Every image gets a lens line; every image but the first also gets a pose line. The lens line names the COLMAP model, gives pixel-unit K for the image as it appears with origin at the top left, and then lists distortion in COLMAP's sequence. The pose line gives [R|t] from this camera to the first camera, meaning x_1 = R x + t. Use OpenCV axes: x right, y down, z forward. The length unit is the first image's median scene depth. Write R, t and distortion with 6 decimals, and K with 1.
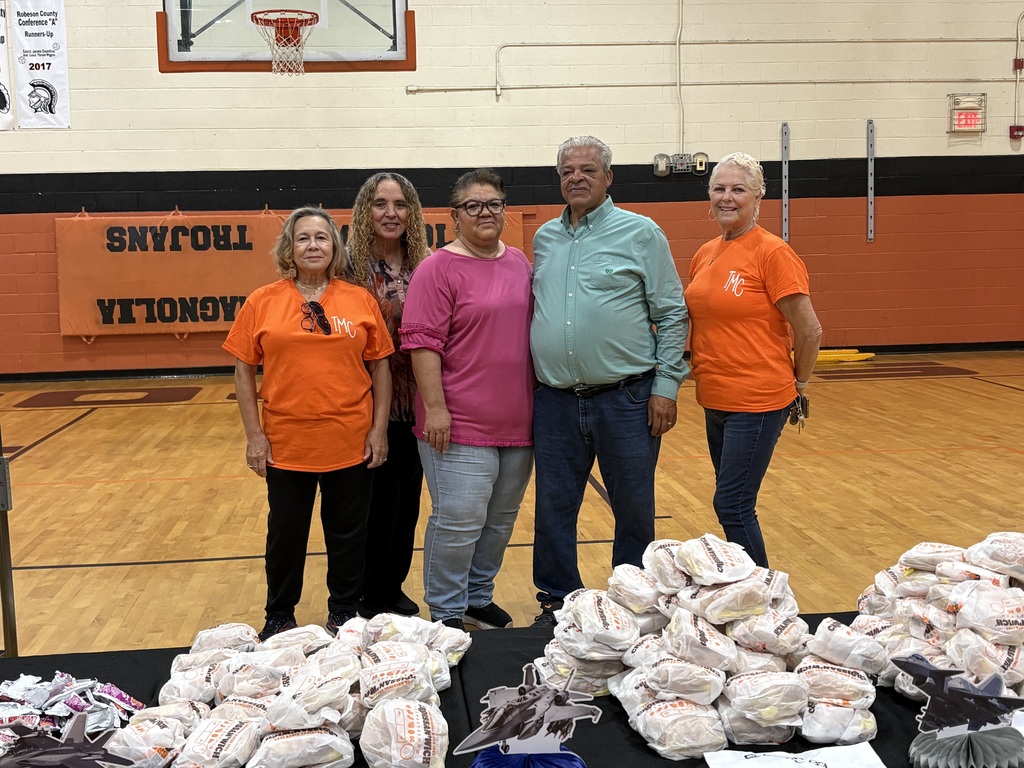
lens RADIAL K [[1257.2, 0, 513.1], [0, 1257.2, 386.6], [0, 0, 1]] dist [0.013024, 0.000000]
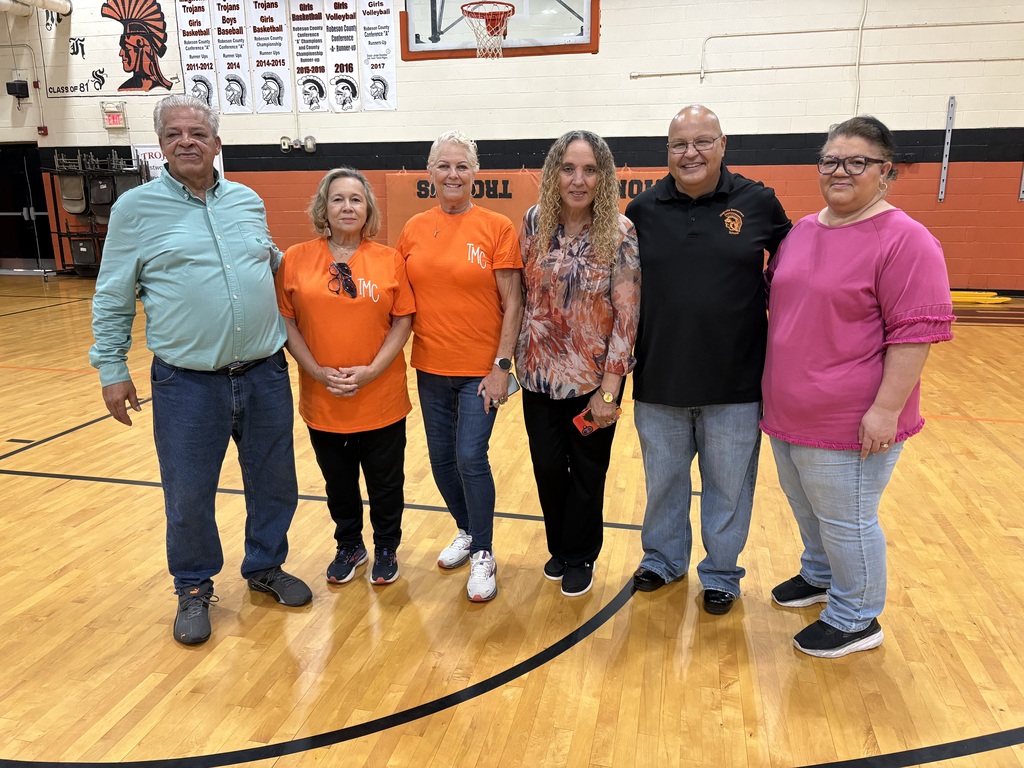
lens RADIAL K [[771.1, 0, 510.3], [0, 771.1, 376.7], [0, 0, 1]] dist [0.019361, -0.017002]
pose [[0.951145, 0.087223, -0.296168, 0.090454], [-0.049962, 0.990104, 0.131138, -0.035492], [0.304676, -0.109934, 0.946090, 0.236685]]
